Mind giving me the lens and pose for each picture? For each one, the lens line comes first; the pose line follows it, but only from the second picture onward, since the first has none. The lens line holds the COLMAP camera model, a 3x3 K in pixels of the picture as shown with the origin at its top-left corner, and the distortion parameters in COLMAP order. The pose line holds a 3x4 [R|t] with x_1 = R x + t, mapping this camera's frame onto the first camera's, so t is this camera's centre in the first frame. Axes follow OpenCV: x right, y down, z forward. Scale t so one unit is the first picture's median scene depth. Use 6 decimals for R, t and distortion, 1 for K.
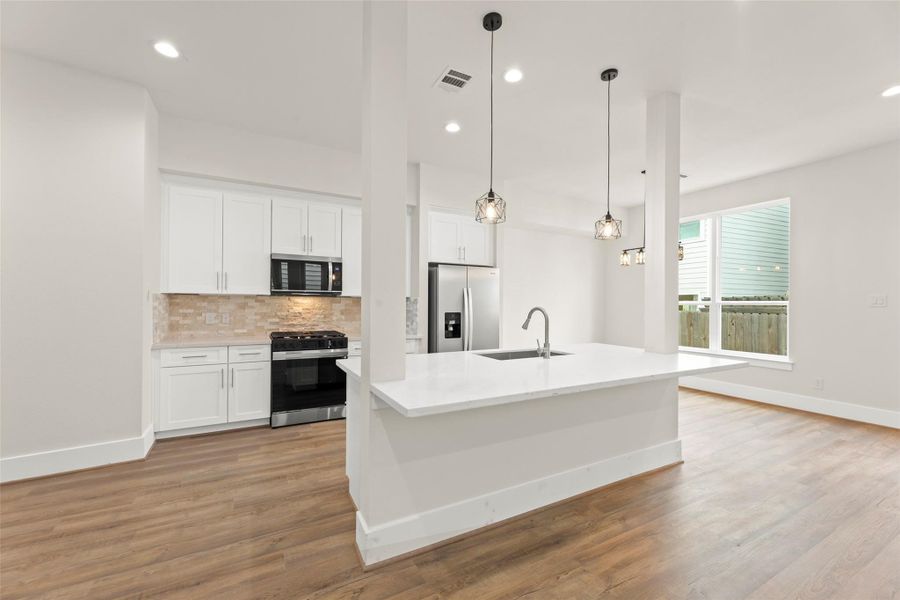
lens RADIAL K [[363.4, 0, 443.8], [0, 363.4, 304.1], [0, 0, 1]] dist [-0.001177, -0.000944]
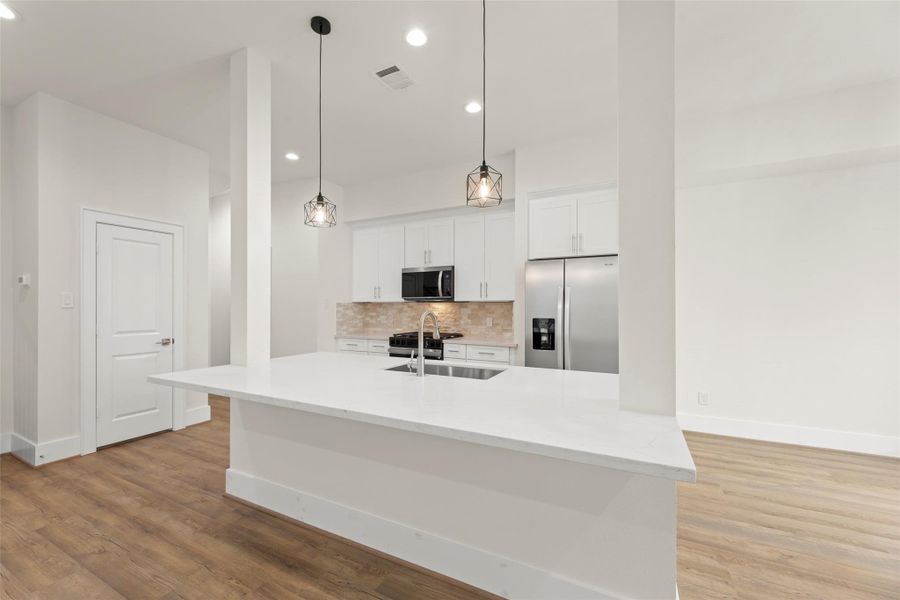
lens RADIAL K [[363.4, 0, 442.9], [0, 363.4, 310.4], [0, 0, 1]] dist [-0.001177, -0.000944]
pose [[0.571334, -0.001369, -0.820717, 0.635738], [0.002689, 0.999996, 0.000203, 0.004767], [0.820714, -0.002323, 0.571335, 0.391991]]
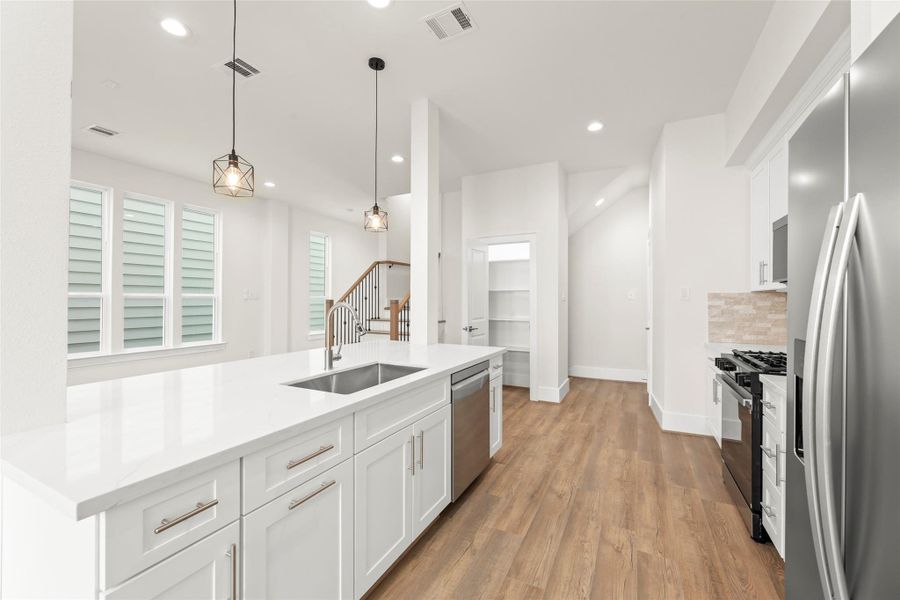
lens RADIAL K [[363.4, 0, 447.7], [0, 363.4, 299.4], [0, 0, 1]] dist [-0.001177, -0.000944]
pose [[-0.818268, -0.012729, -0.574696, 0.345296], [-0.012149, 0.999914, -0.004850, 0.003141], [0.574708, 0.003013, -0.818353, 1.174503]]
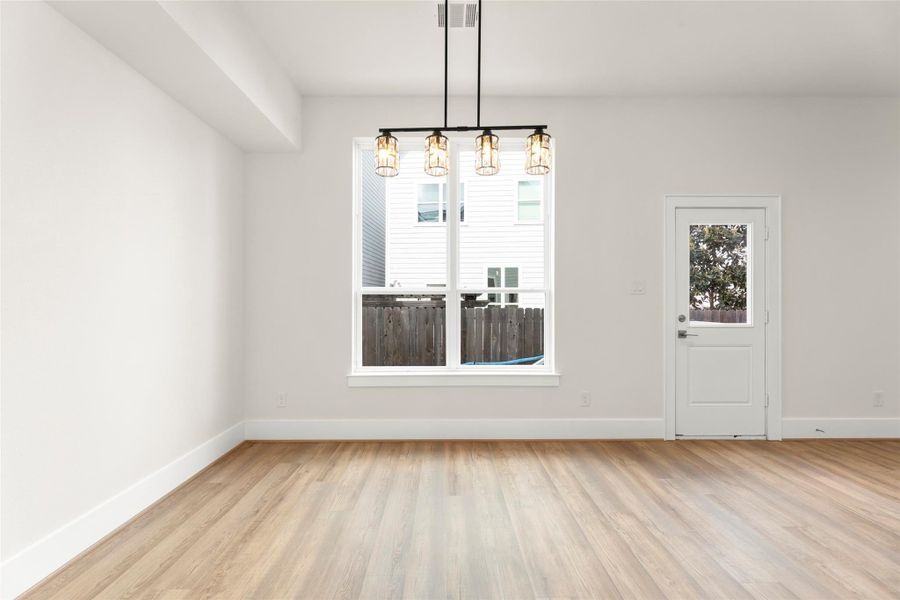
lens RADIAL K [[363.4, 0, 447.5], [0, 363.4, 297.8], [0, 0, 1]] dist [-0.001177, -0.000944]
pose [[0.453598, 0.005921, 0.891187, 0.268431], [0.005599, 0.999939, -0.009493, 0.020979], [-0.891189, 0.009296, 0.453537, 0.986037]]
